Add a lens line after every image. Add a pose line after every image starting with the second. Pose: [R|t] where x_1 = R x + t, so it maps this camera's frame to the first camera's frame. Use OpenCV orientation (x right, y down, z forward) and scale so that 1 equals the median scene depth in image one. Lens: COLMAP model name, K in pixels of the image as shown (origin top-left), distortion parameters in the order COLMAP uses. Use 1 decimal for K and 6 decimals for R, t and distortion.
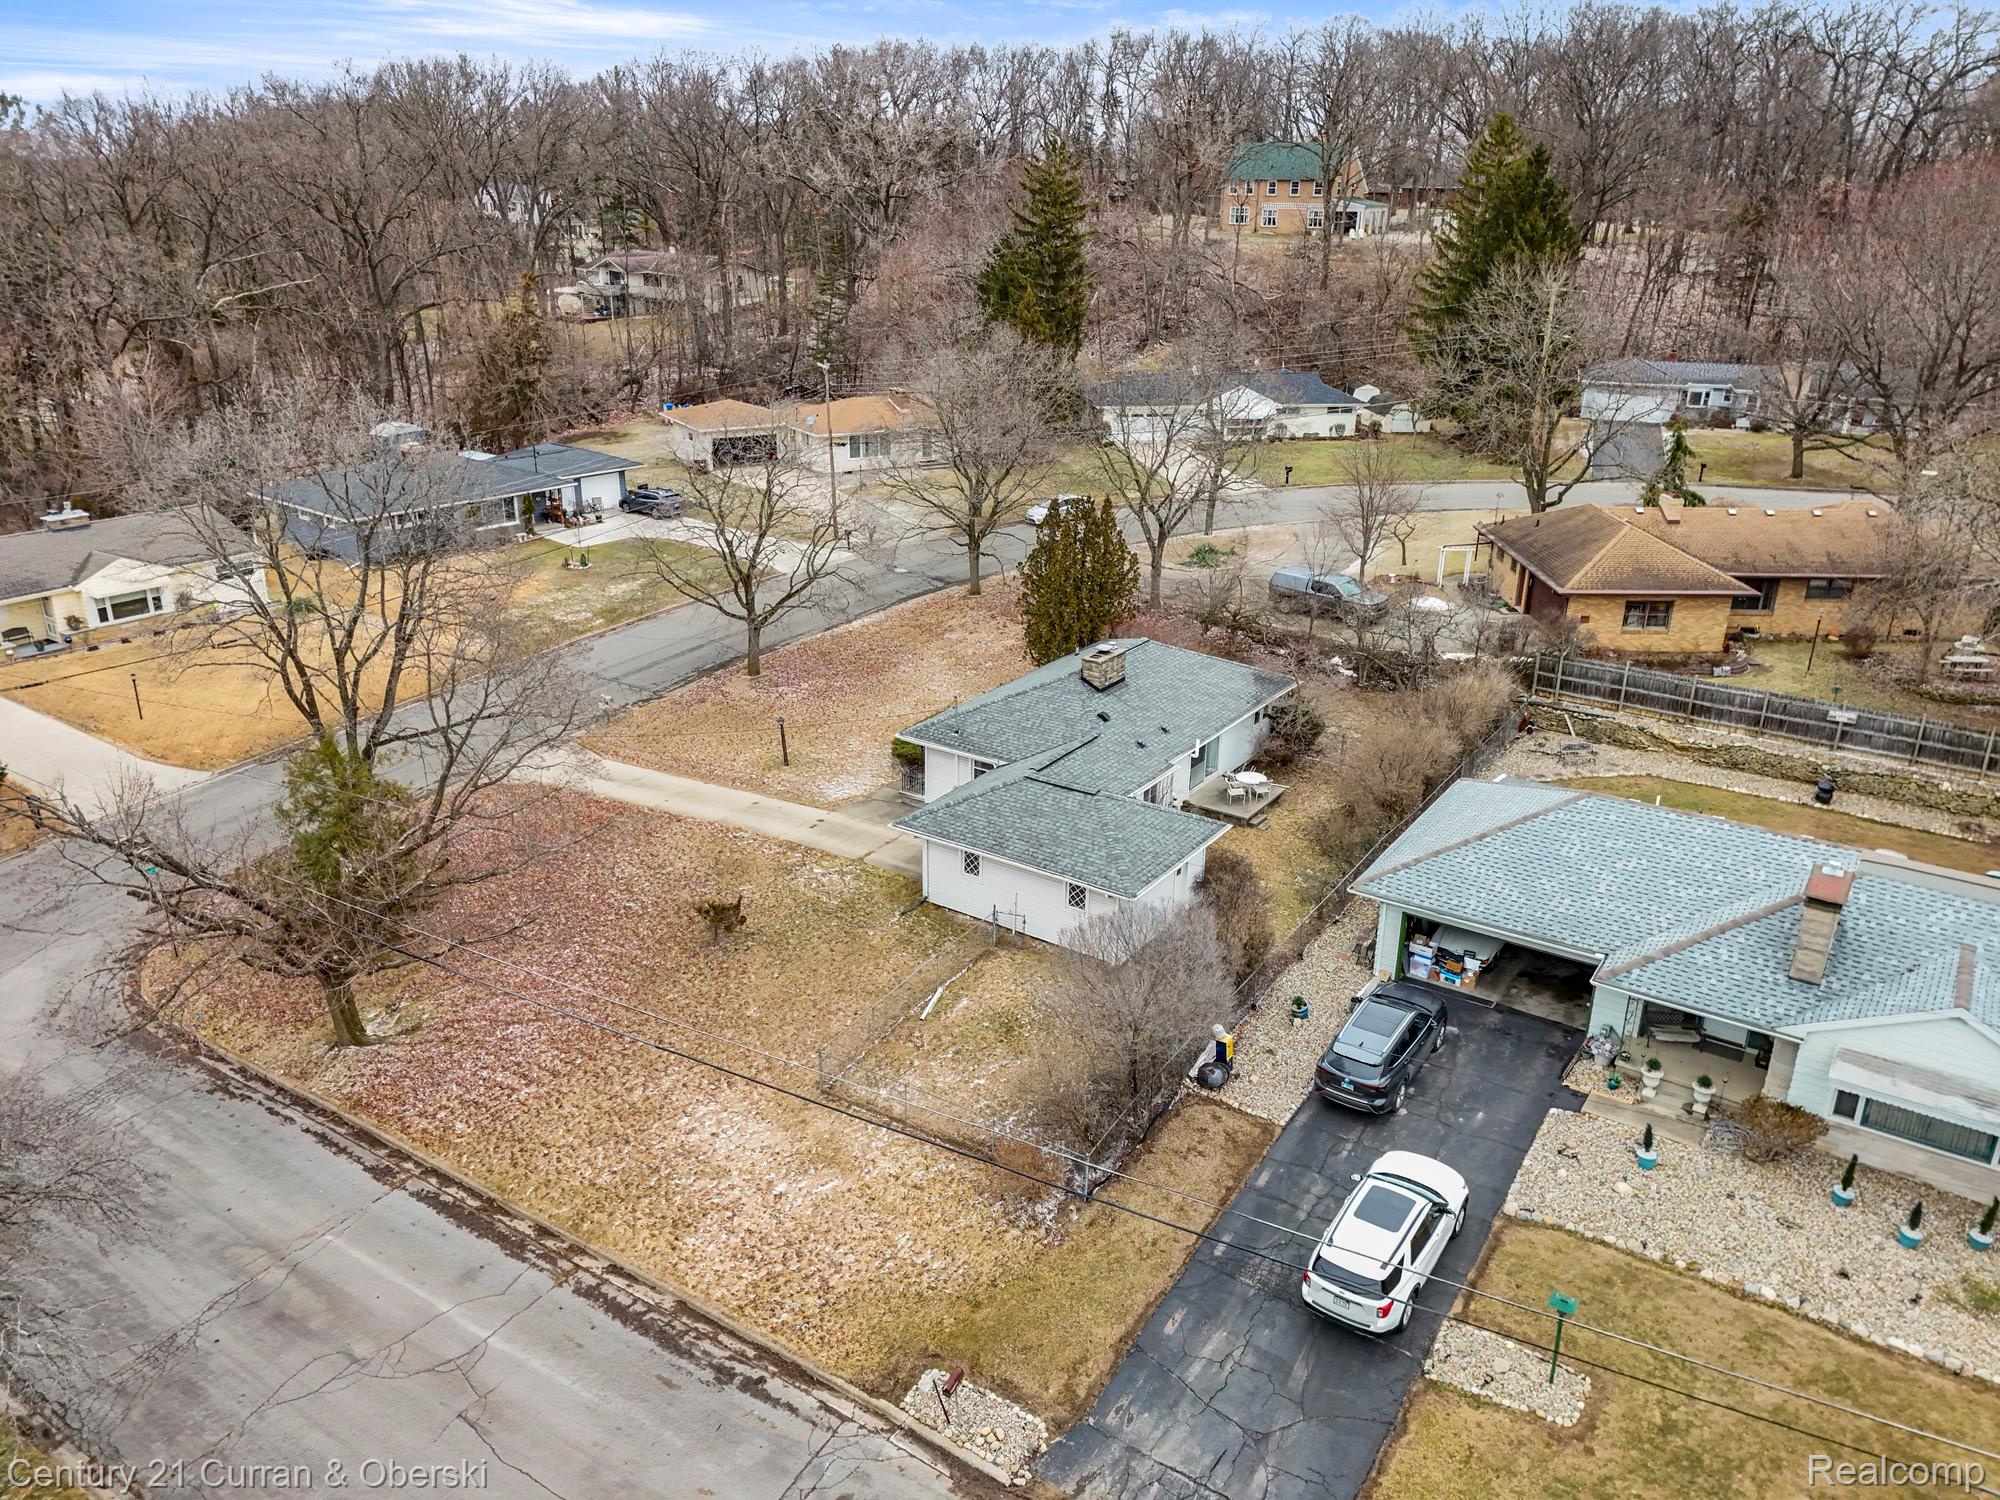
lens RADIAL K [[1445.3, 0, 1000.0], [0, 1445.3, 750.0], [0, 0, 1]] dist [0.078904, -0.068466]
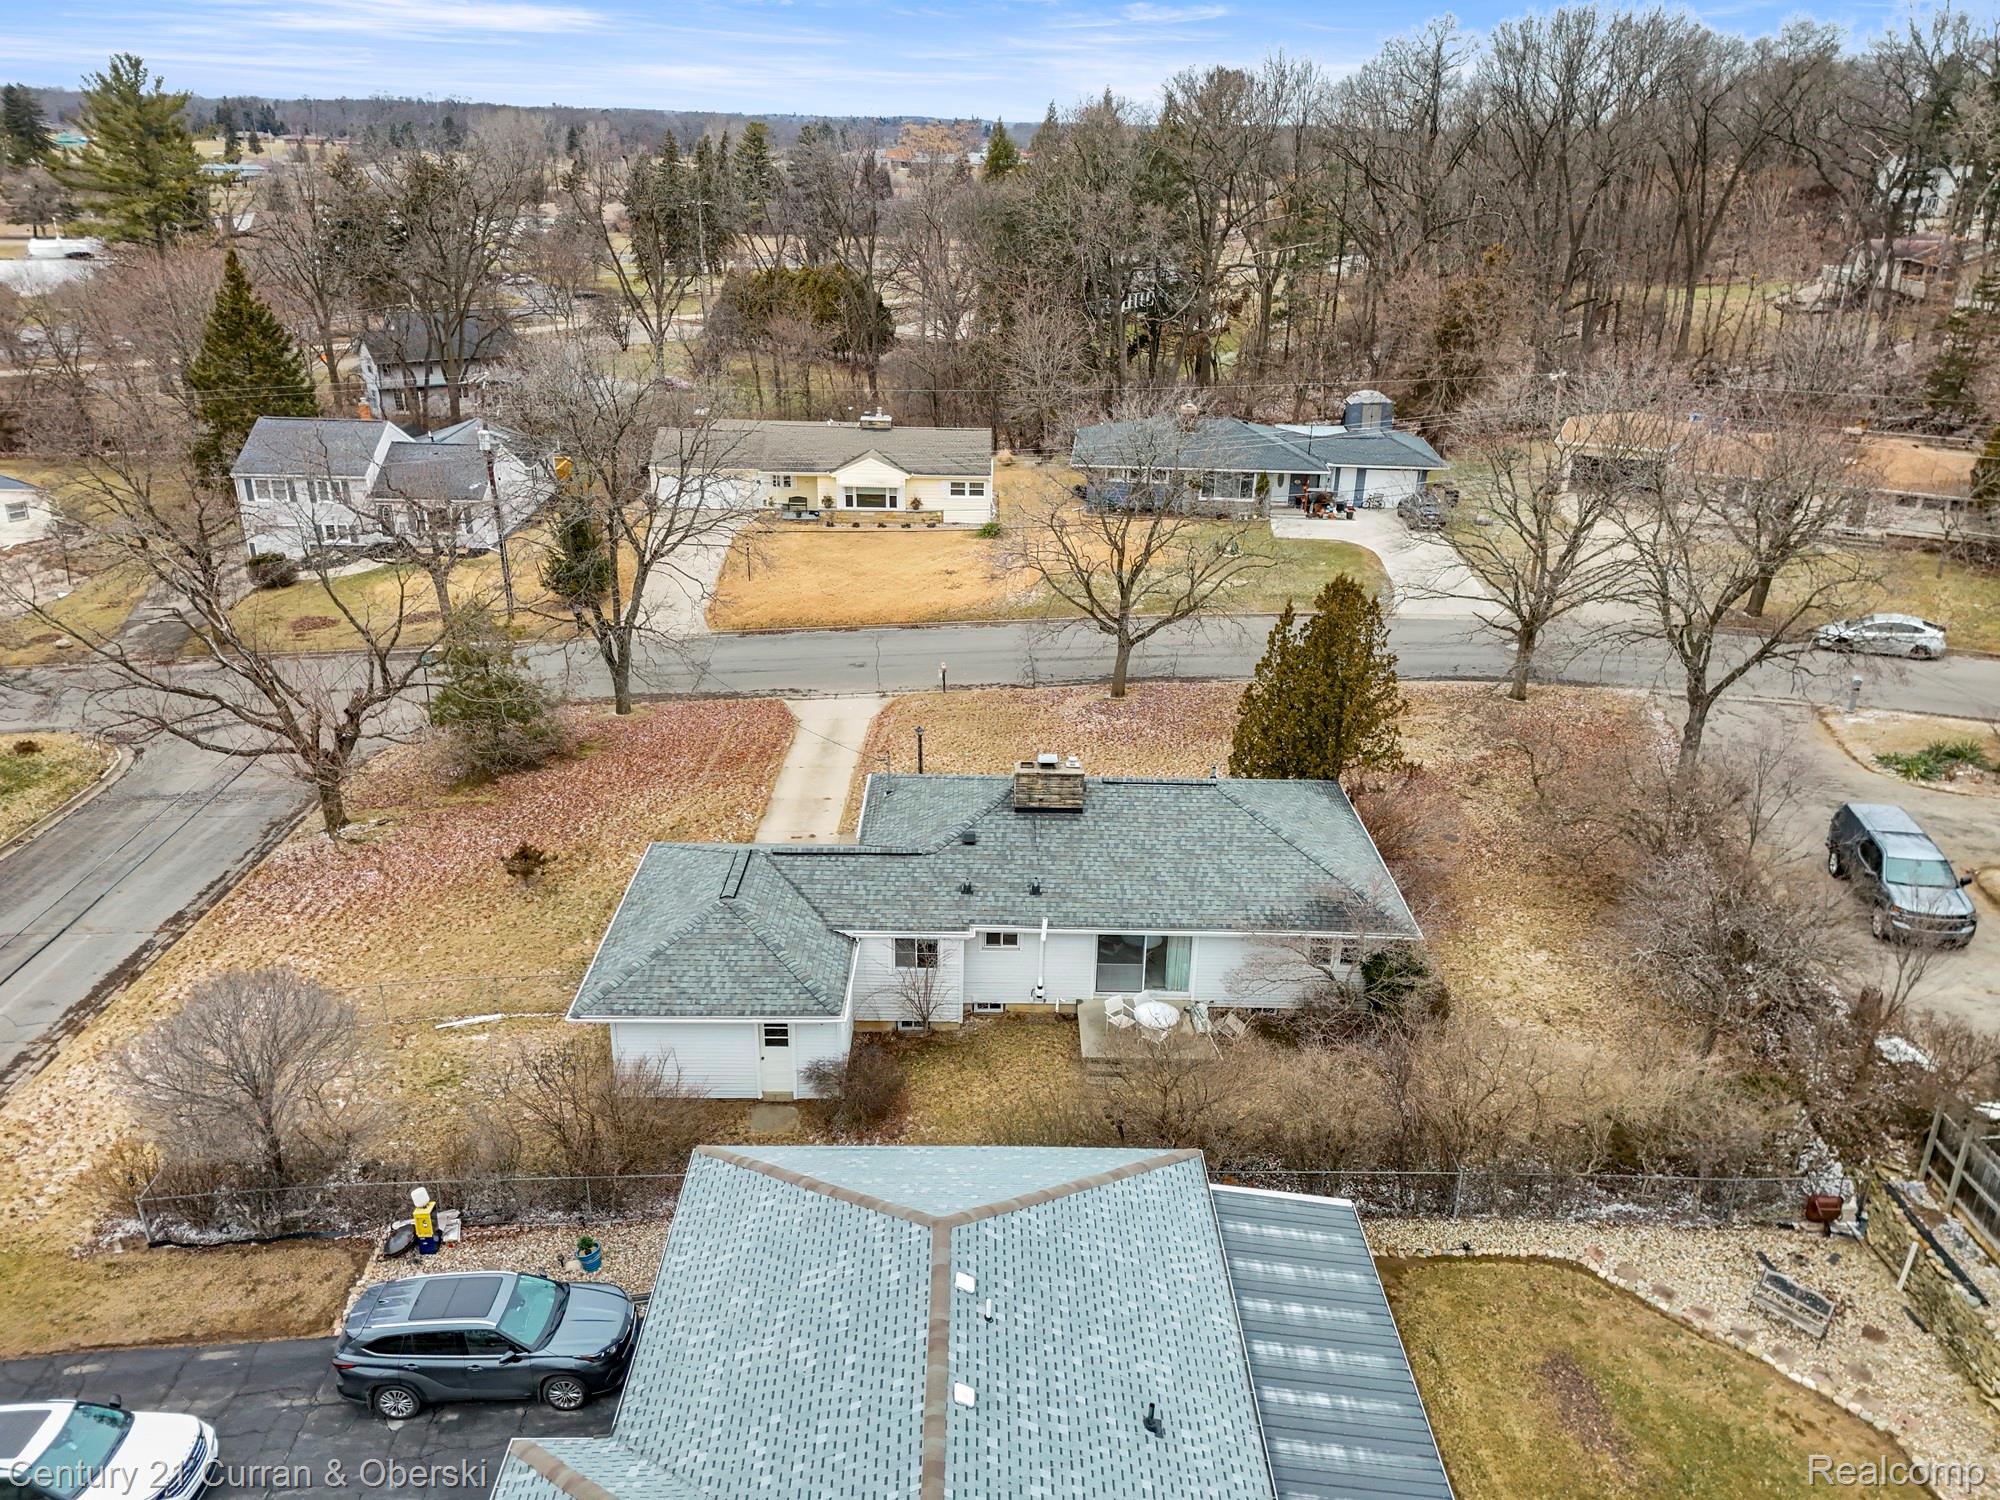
lens RADIAL K [[1445.3, 0, 1000.0], [0, 1445.3, 750.0], [0, 0, 1]] dist [0.078904, -0.068466]
pose [[0.564802, 0.322262, -0.759702, 0.604331], [-0.308540, 0.936296, 0.167788, -0.187783], [0.765377, 0.139632, 0.628252, 0.496803]]
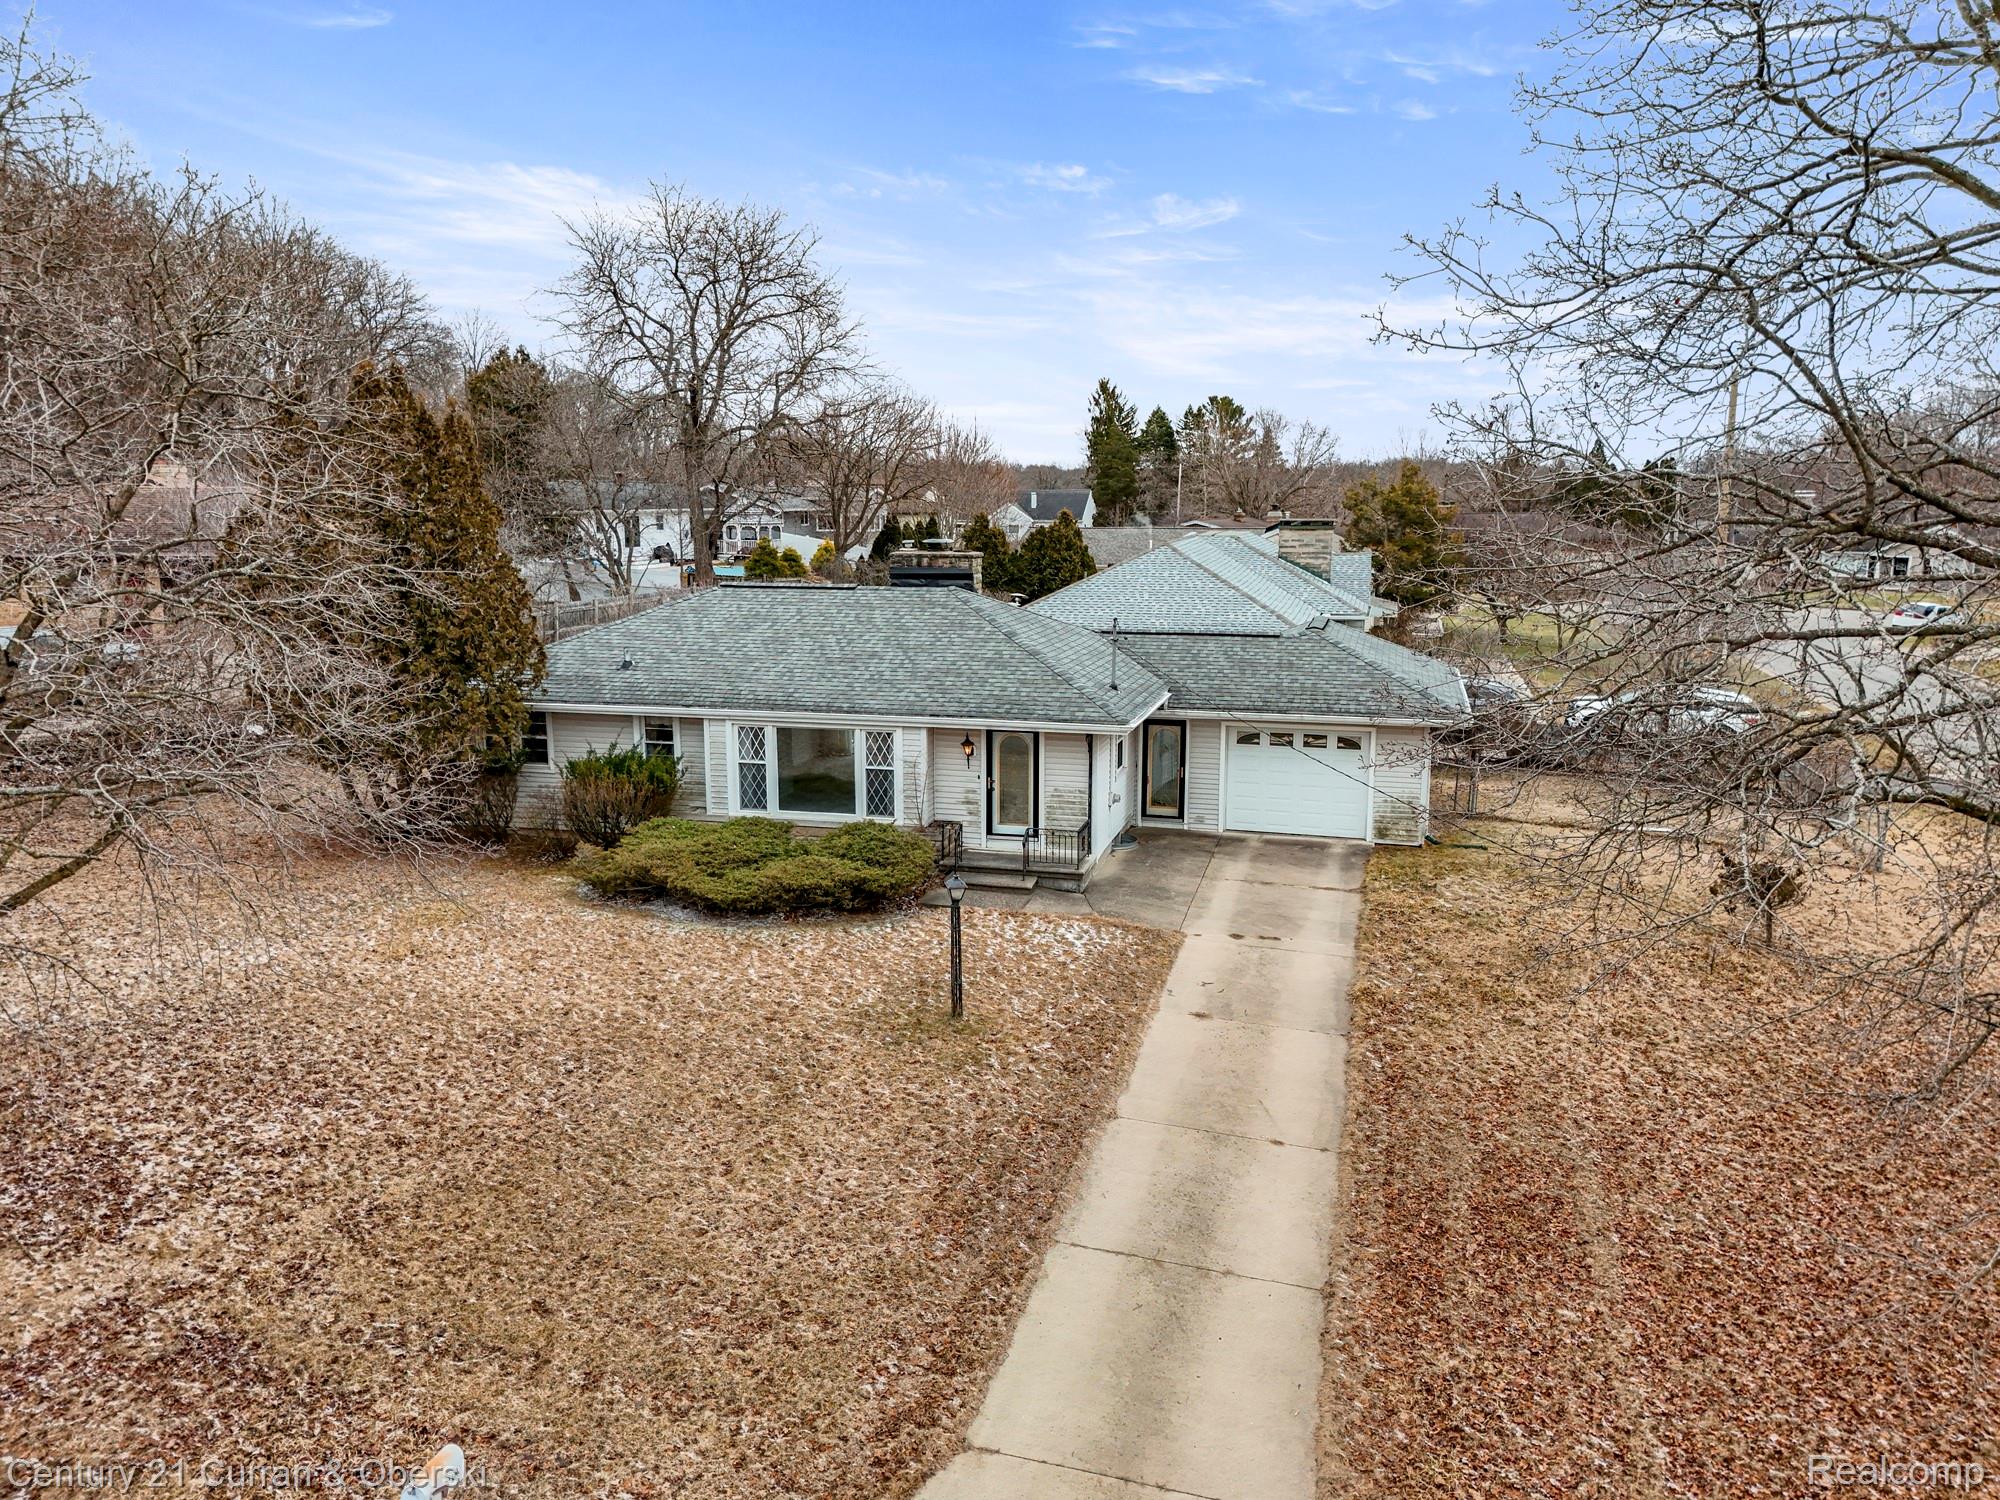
lens RADIAL K [[1461.9, 0, 1006.9], [0, 1461.9, 756.5], [0, 0, 1]] dist [0.071374, -0.057816]
pose [[-0.316219, -0.188883, 0.929693, -0.508969], [0.338007, 0.893237, 0.296444, -0.159260], [-0.886429, 0.407984, -0.218615, 1.126697]]
